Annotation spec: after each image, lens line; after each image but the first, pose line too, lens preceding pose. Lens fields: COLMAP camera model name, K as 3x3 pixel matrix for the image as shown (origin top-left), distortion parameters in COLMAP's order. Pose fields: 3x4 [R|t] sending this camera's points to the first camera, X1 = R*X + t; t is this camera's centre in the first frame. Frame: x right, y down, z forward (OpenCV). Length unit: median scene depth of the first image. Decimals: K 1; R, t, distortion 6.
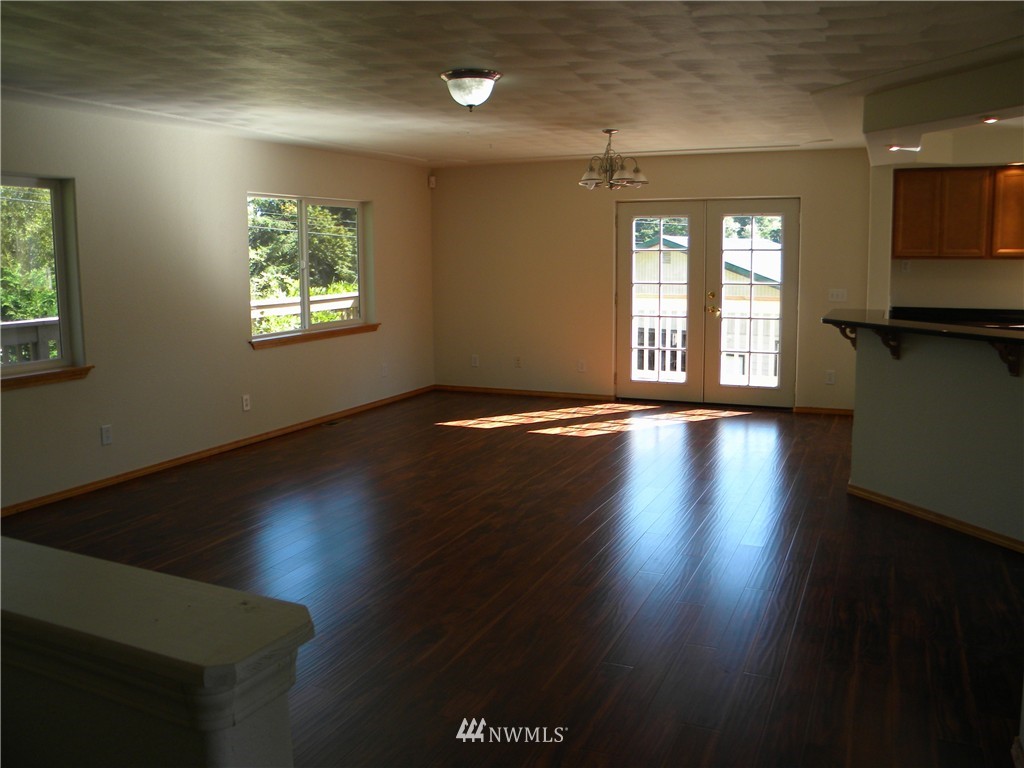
lens RADIAL K [[869.5, 0, 503.7], [0, 869.5, 380.9], [0, 0, 1]] dist [-0.152234, 0.121020]
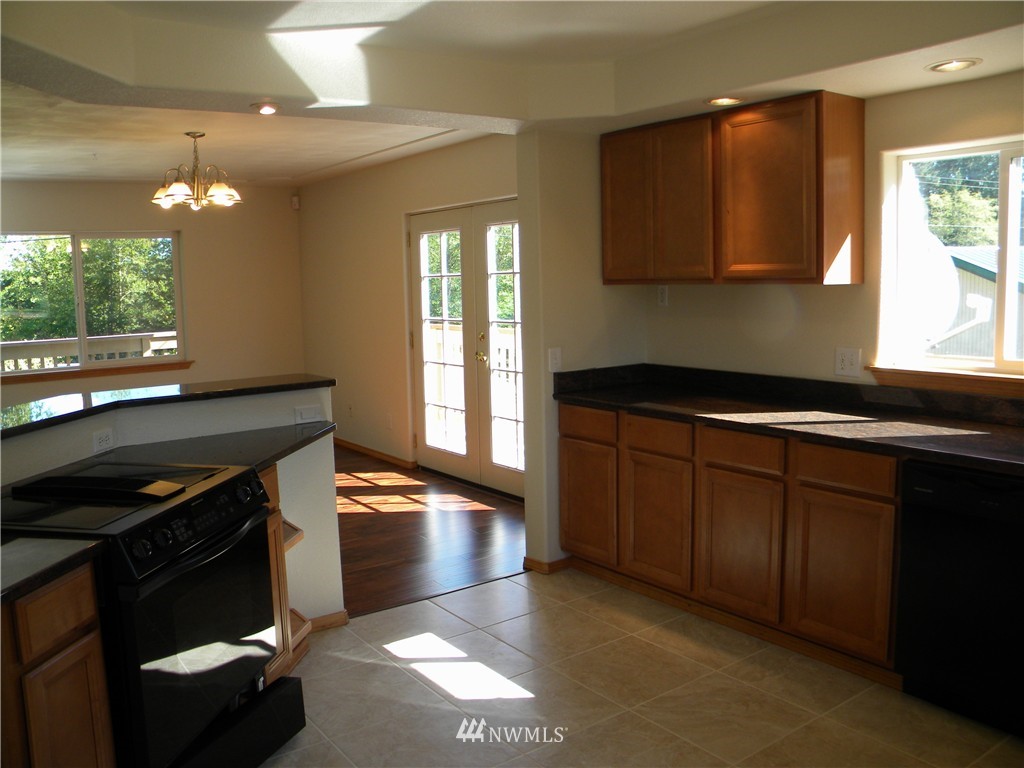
lens RADIAL K [[869.5, 0, 503.7], [0, 869.5, 380.9], [0, 0, 1]] dist [-0.152234, 0.121020]
pose [[0.865200, 0.043813, -0.499510, 0.651669], [-0.049791, 0.998759, 0.001360, -0.068549], [0.498949, 0.023694, 0.866307, 0.403181]]
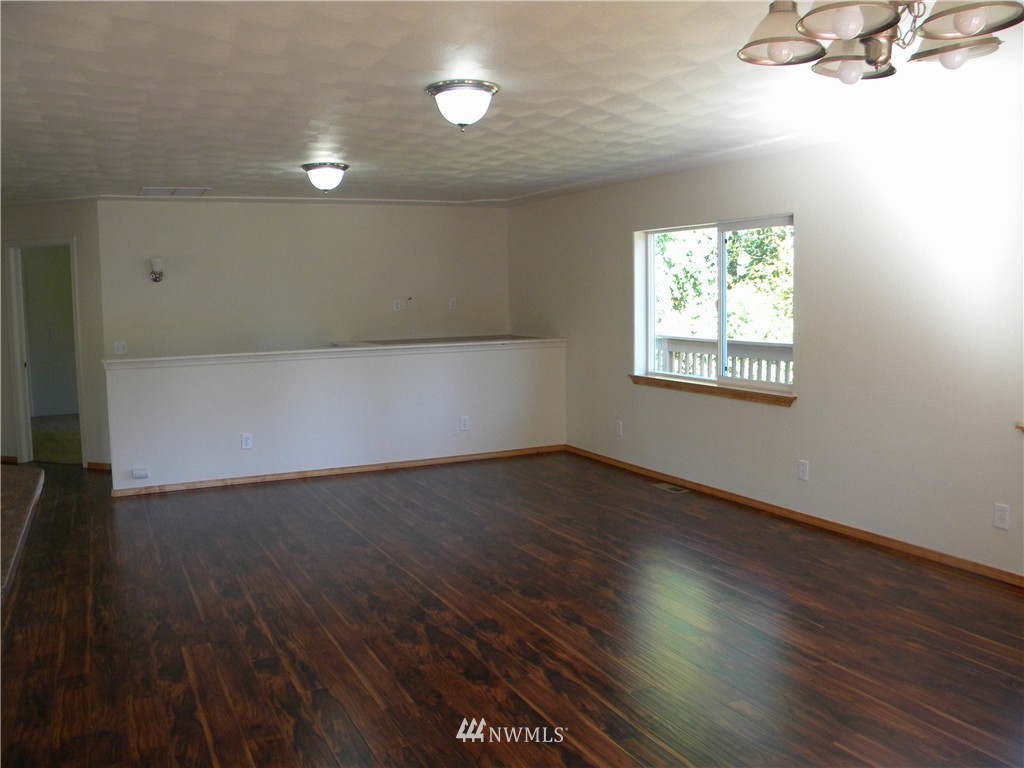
lens RADIAL K [[869.5, 0, 503.7], [0, 869.5, 380.9], [0, 0, 1]] dist [-0.152234, 0.121020]
pose [[-0.636309, 0.092660, -0.765849, 0.352208], [-0.085683, 0.978128, 0.189534, -0.137291], [0.766661, 0.186223, -0.614452, 0.929197]]
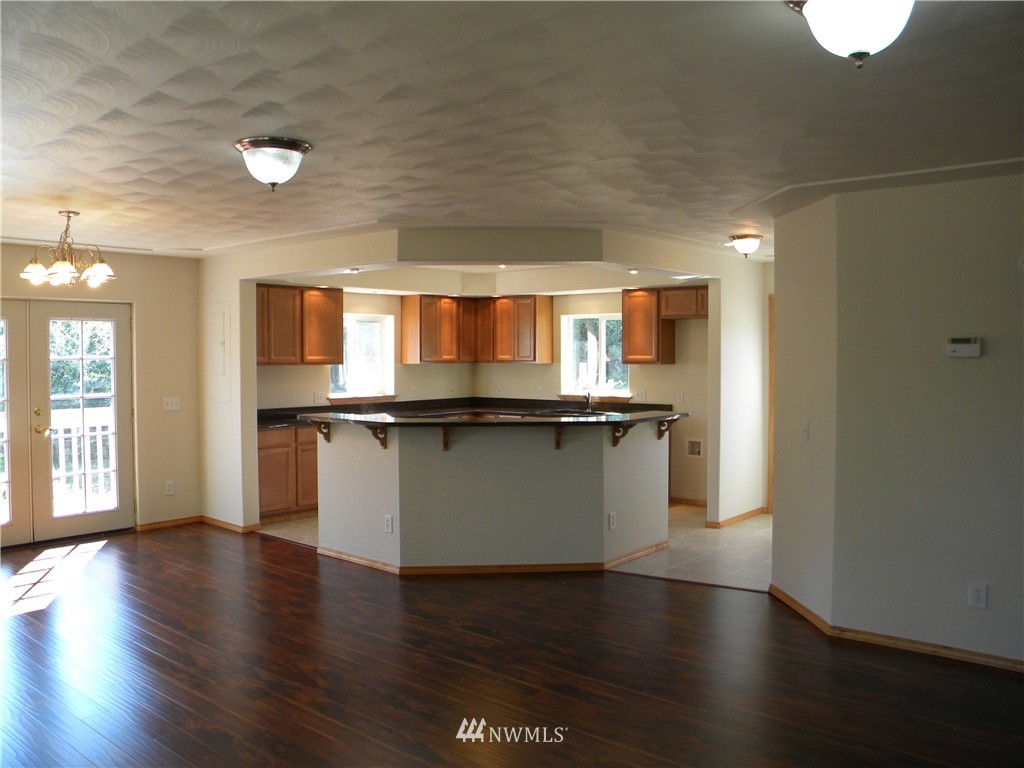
lens RADIAL K [[869.5, 0, 503.7], [0, 869.5, 380.9], [0, 0, 1]] dist [-0.152234, 0.121020]
pose [[0.288850, -0.021899, 0.957124, -0.430717], [0.136513, 0.990465, -0.018536, -0.055455], [-0.947592, 0.136013, 0.289085, 0.343390]]
